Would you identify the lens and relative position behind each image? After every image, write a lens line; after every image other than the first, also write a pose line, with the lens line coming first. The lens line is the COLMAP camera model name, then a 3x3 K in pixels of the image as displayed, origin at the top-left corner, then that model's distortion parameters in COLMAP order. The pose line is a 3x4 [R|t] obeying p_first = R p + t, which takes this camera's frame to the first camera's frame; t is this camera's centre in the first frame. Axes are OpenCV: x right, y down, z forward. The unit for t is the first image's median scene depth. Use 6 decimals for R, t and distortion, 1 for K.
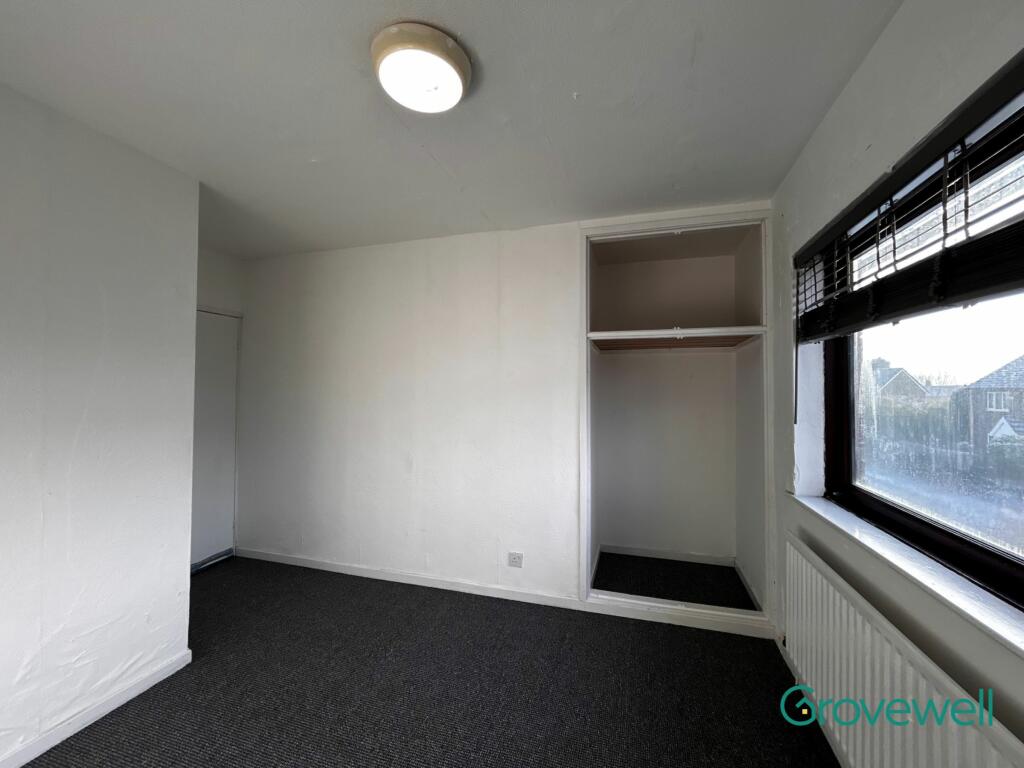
lens RADIAL K [[413.6, 0, 512.0], [0, 413.6, 384.0], [0, 0, 1]] dist [-0.005883, 0.000140]
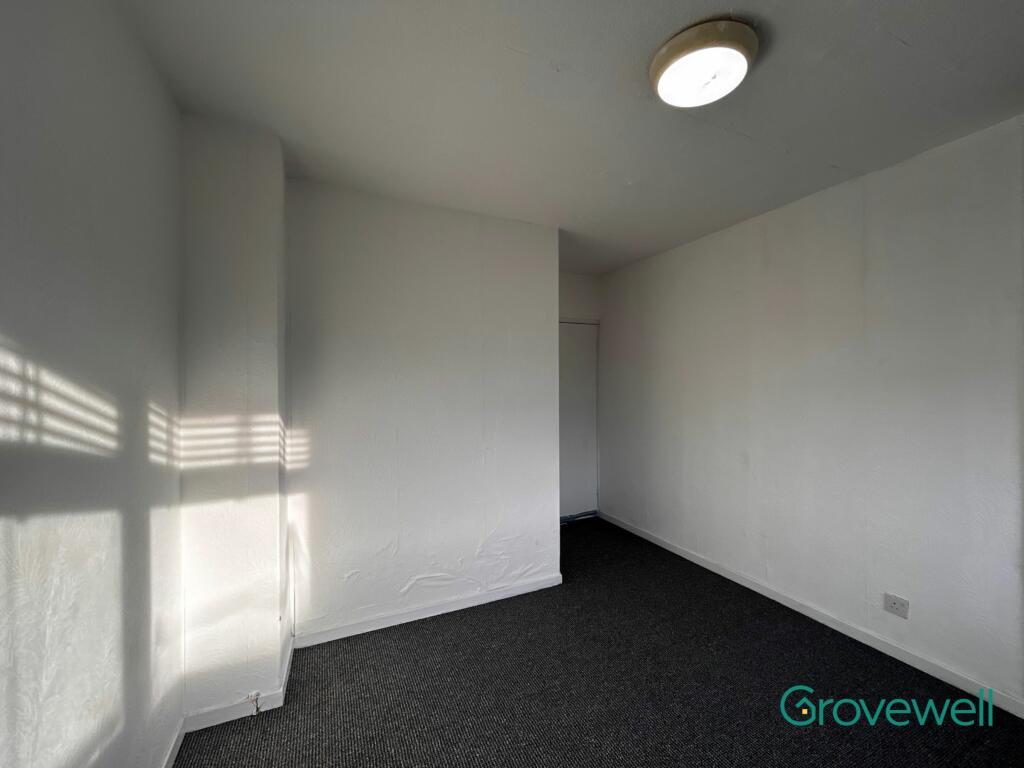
lens RADIAL K [[413.6, 0, 512.0], [0, 413.6, 384.0], [0, 0, 1]] dist [-0.005883, 0.000140]
pose [[0.665303, -0.006248, -0.746547, 0.114595], [0.021462, 0.999712, 0.010759, -0.002875], [0.746265, -0.023180, 0.665246, -0.016125]]
